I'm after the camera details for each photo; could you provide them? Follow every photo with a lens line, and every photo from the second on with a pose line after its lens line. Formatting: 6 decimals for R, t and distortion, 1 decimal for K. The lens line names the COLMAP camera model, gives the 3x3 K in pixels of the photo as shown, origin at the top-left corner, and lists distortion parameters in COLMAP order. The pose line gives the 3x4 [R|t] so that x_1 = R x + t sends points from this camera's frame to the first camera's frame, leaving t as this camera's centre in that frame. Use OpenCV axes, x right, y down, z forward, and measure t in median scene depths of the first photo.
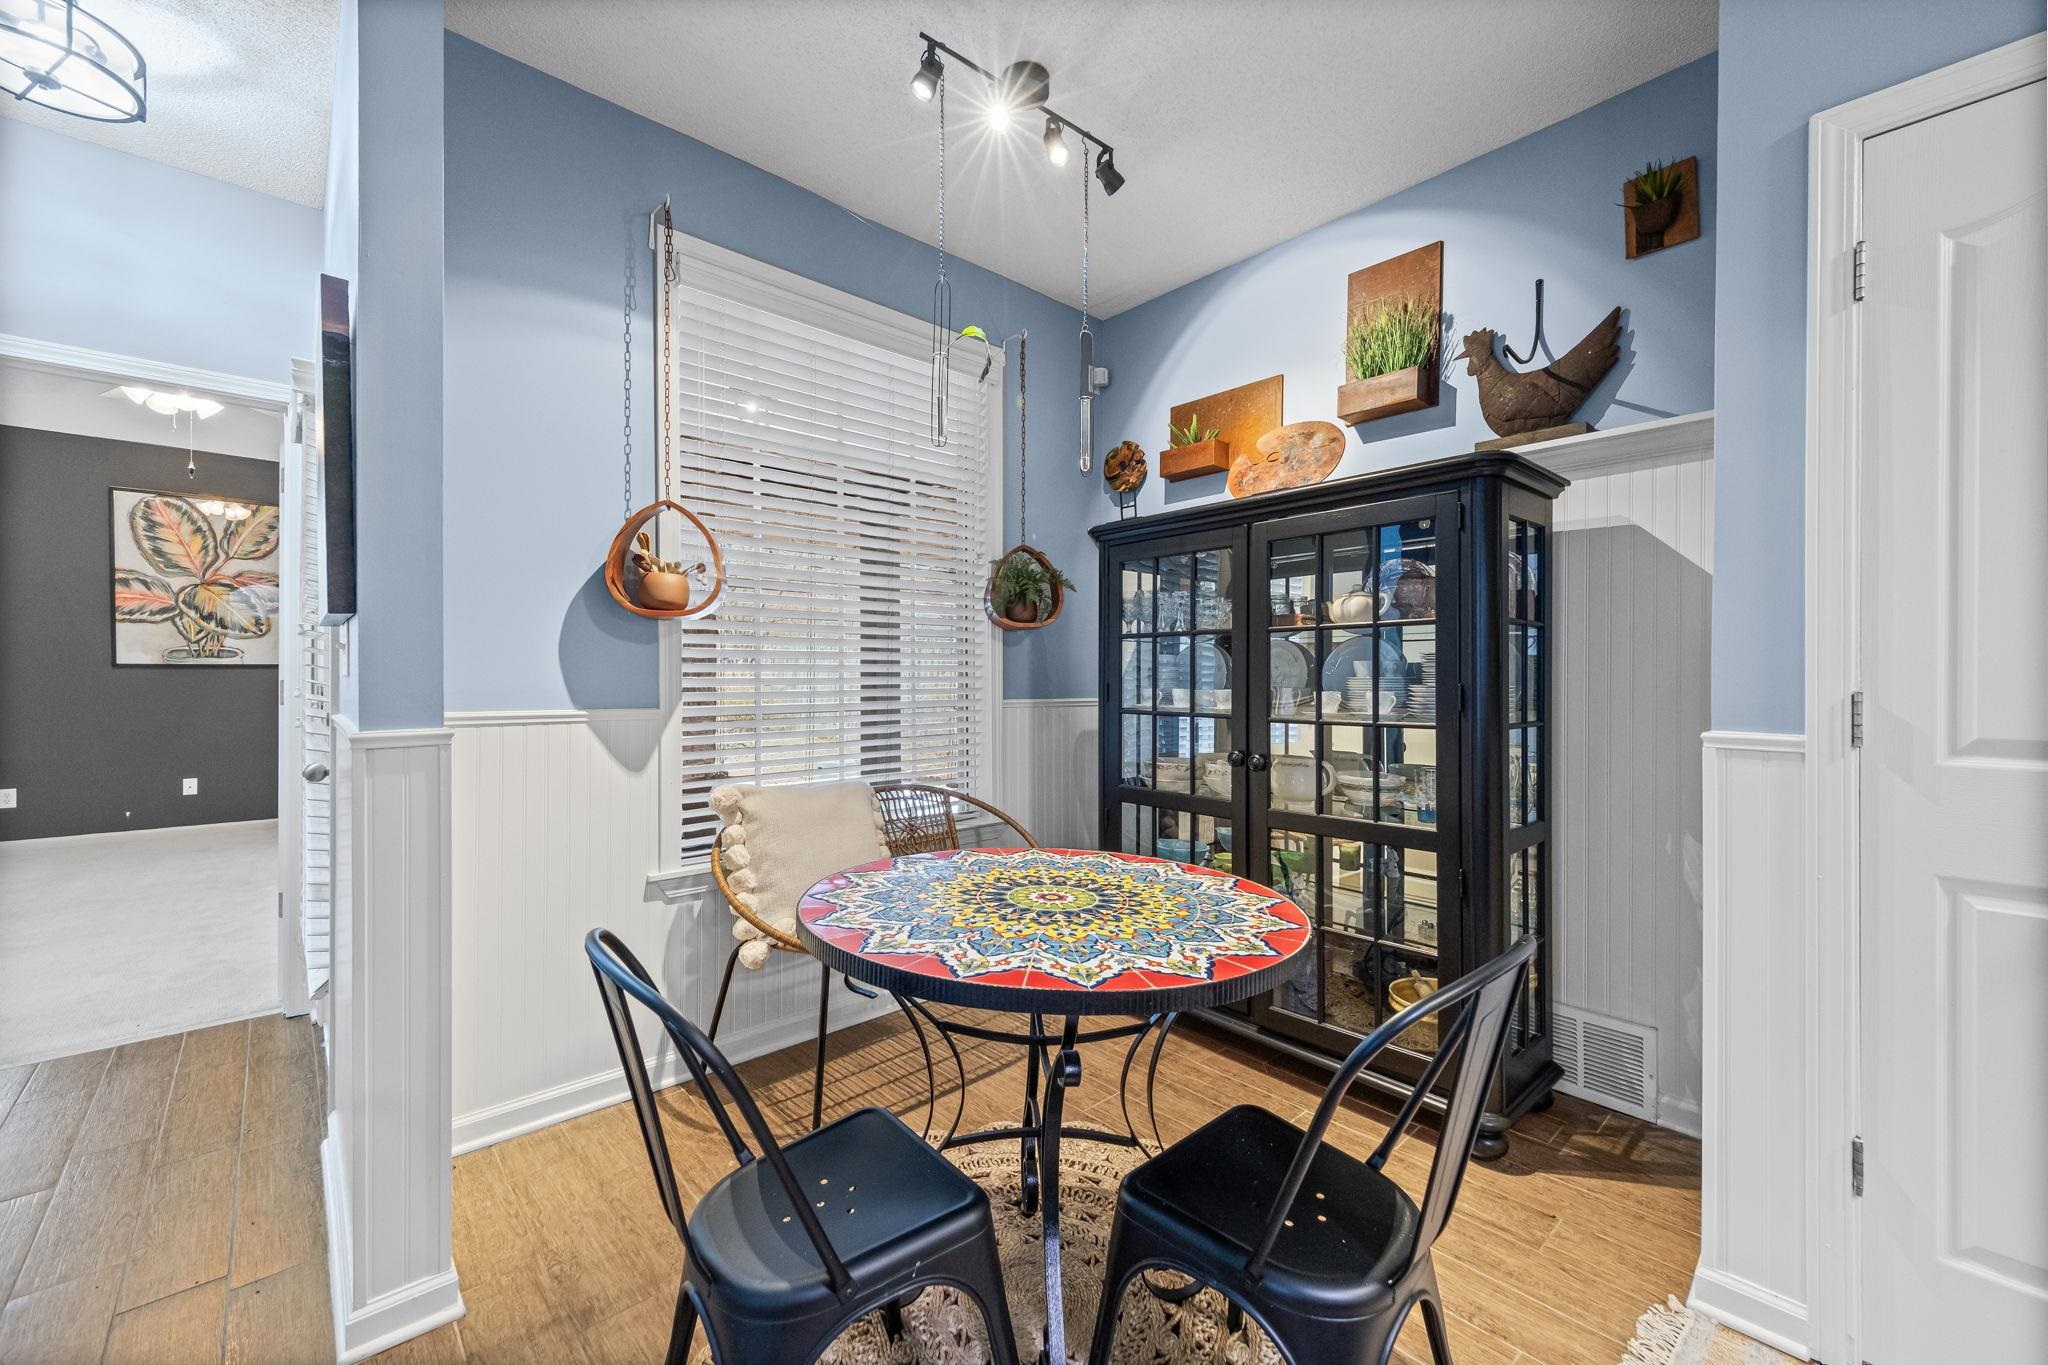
lens RADIAL K [[811.3, 0, 1002.4], [0, 811.3, 675.2], [0, 0, 1]] dist [0.006468, -0.001221]
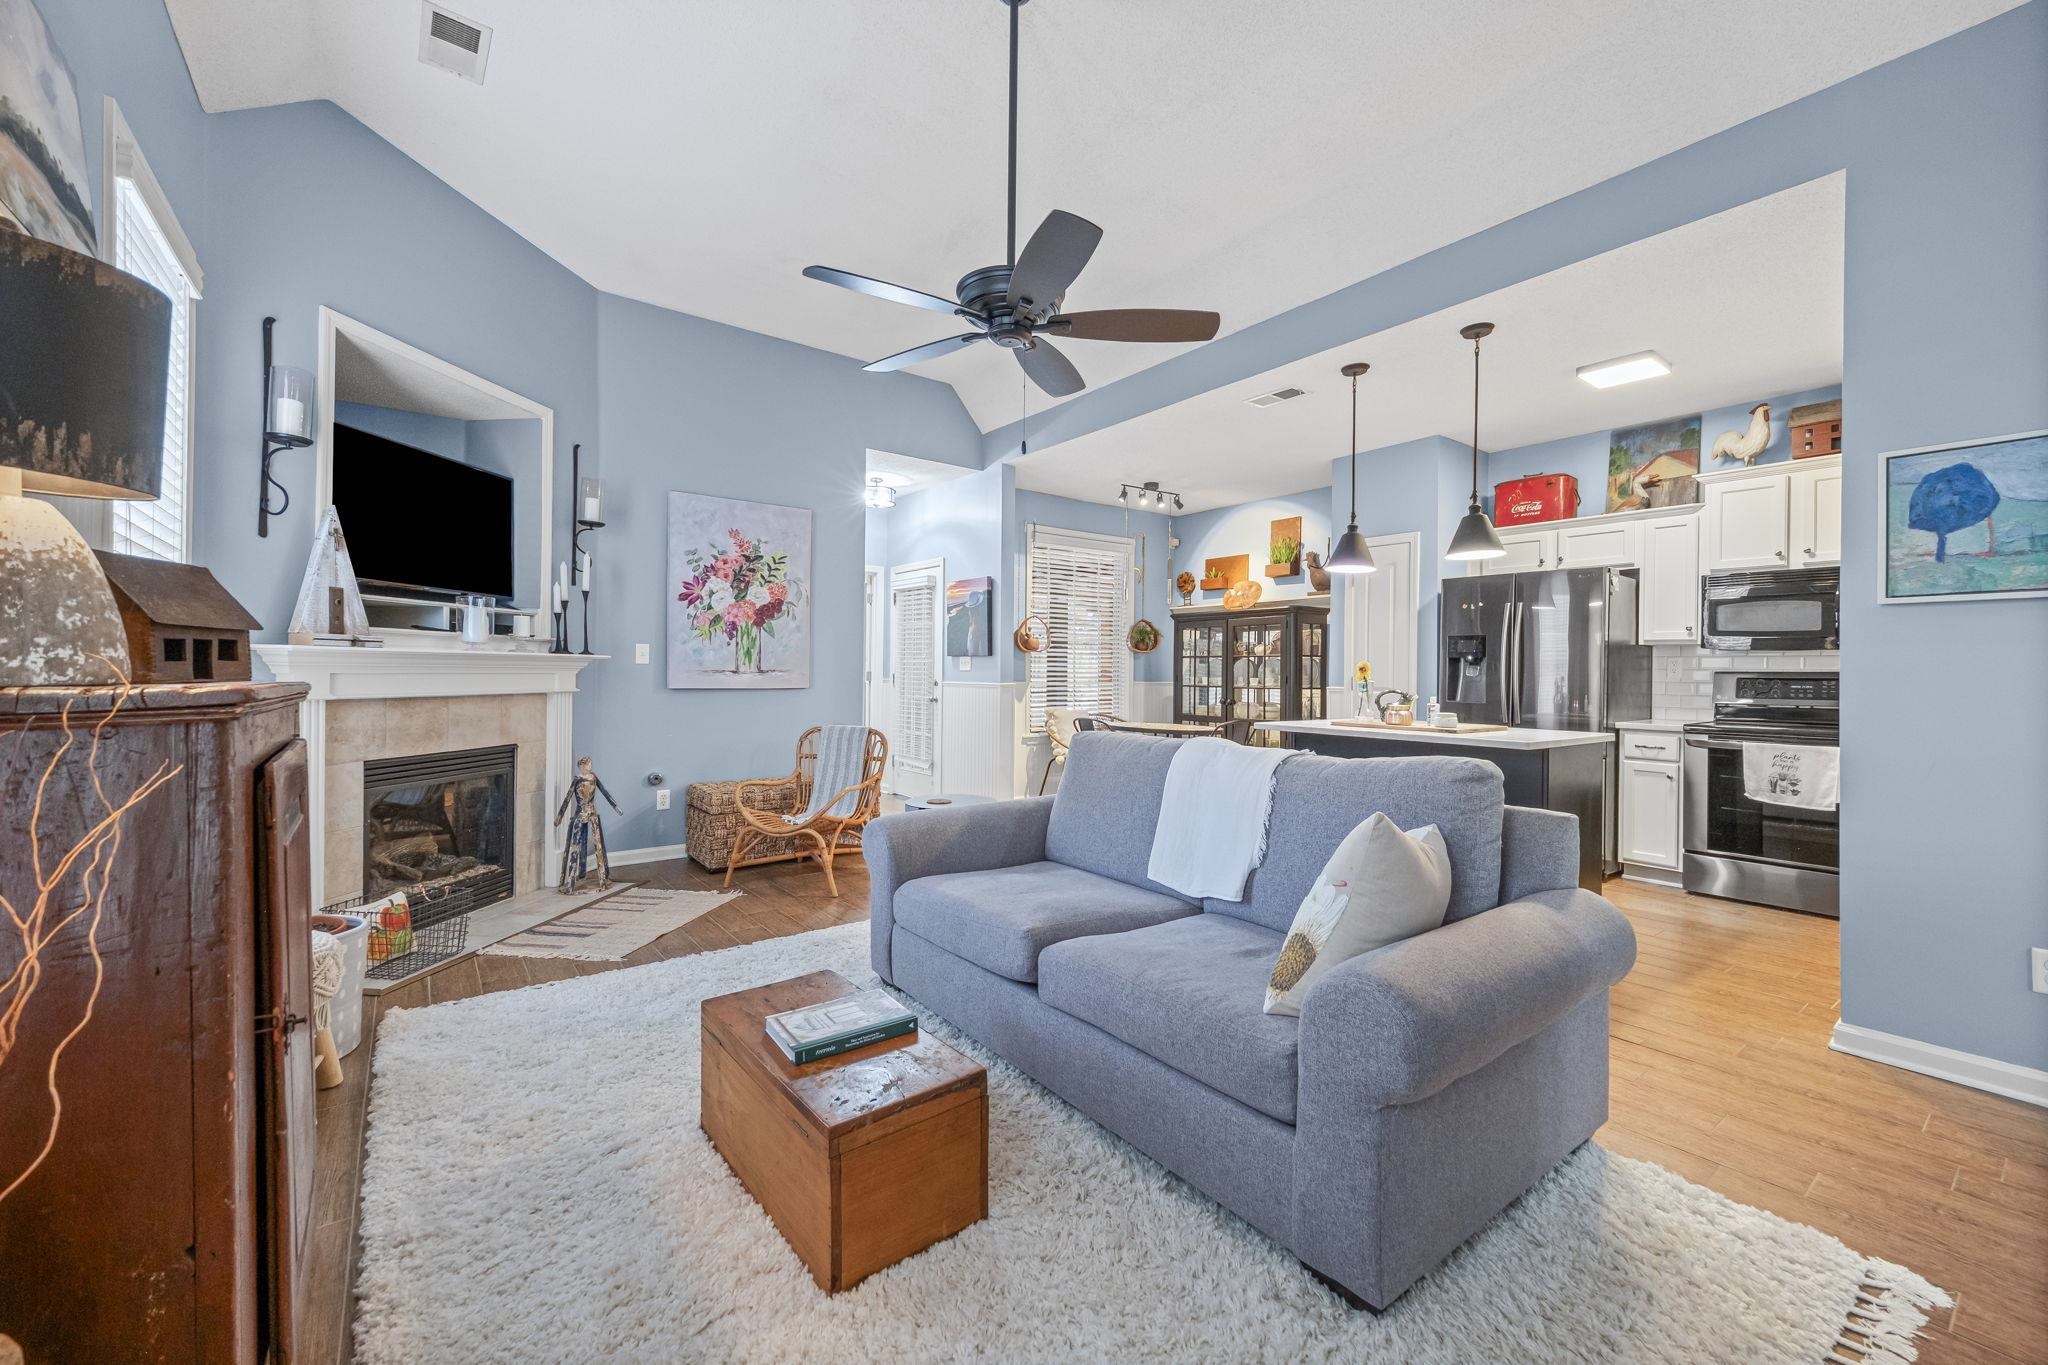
lens RADIAL K [[811.3, 0, 1027.1], [0, 811.3, 670.5], [0, 0, 1]] dist [0.006468, -0.001221]
pose [[0.997356, 0.008762, -0.072136, -0.166703], [-0.008773, 0.999962, 0.000158, -0.001942], [0.072135, 0.000475, 0.997395, -1.680233]]
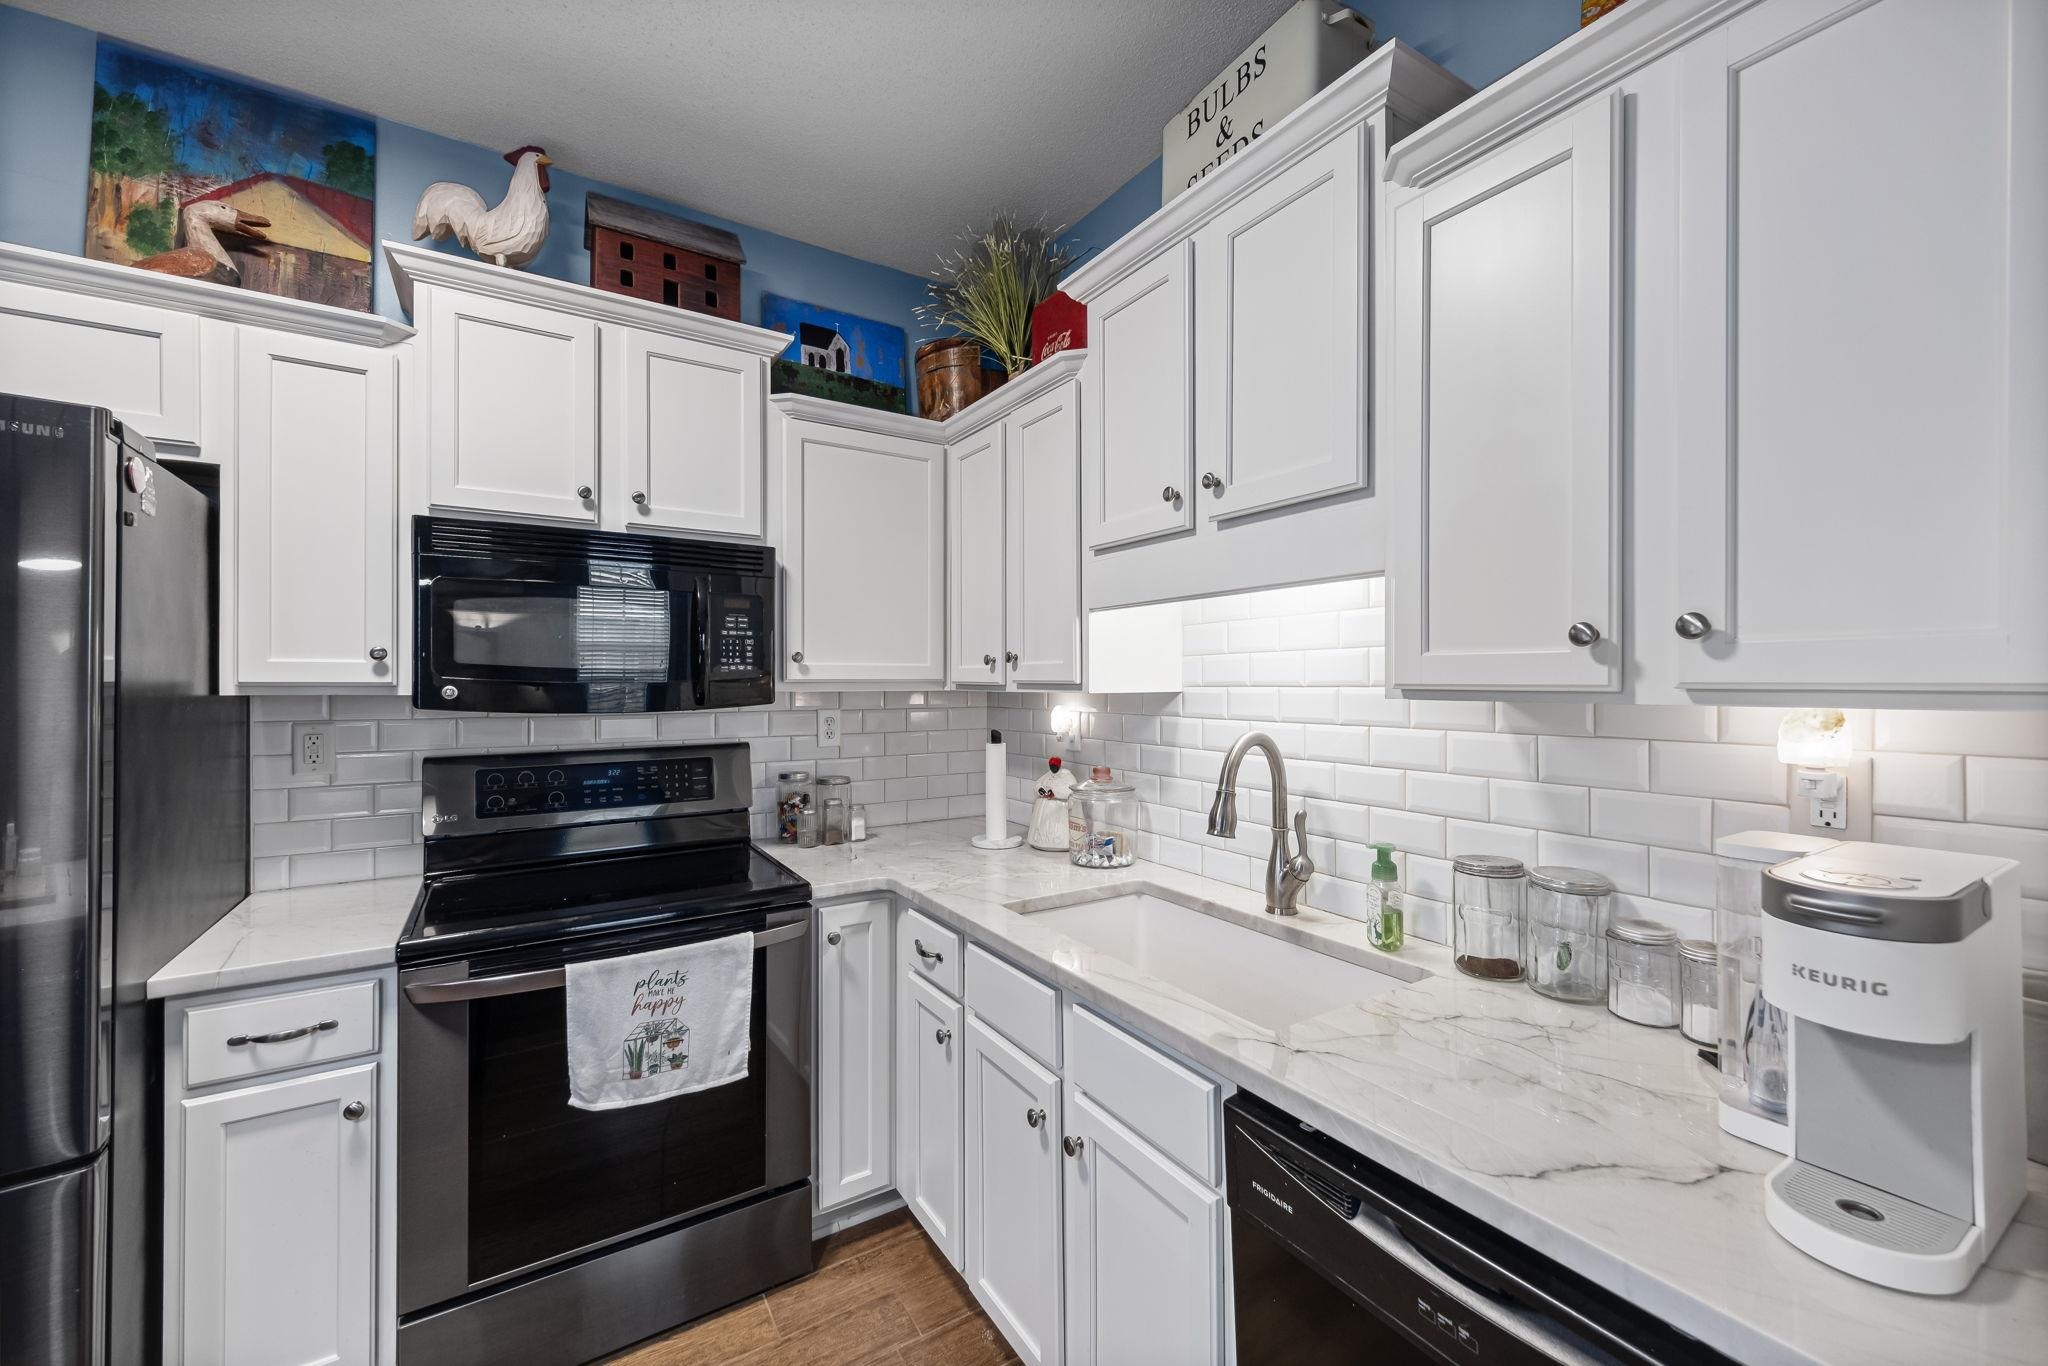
lens RADIAL K [[811.3, 0, 1039.2], [0, 811.3, 678.8], [0, 0, 1]] dist [0.006468, -0.001221]
pose [[0.136634, -0.000103, 0.990622, 0.516177], [0.000194, 1.000000, 0.000077, -0.080023], [-0.990622, 0.000182, 0.136634, -0.509906]]
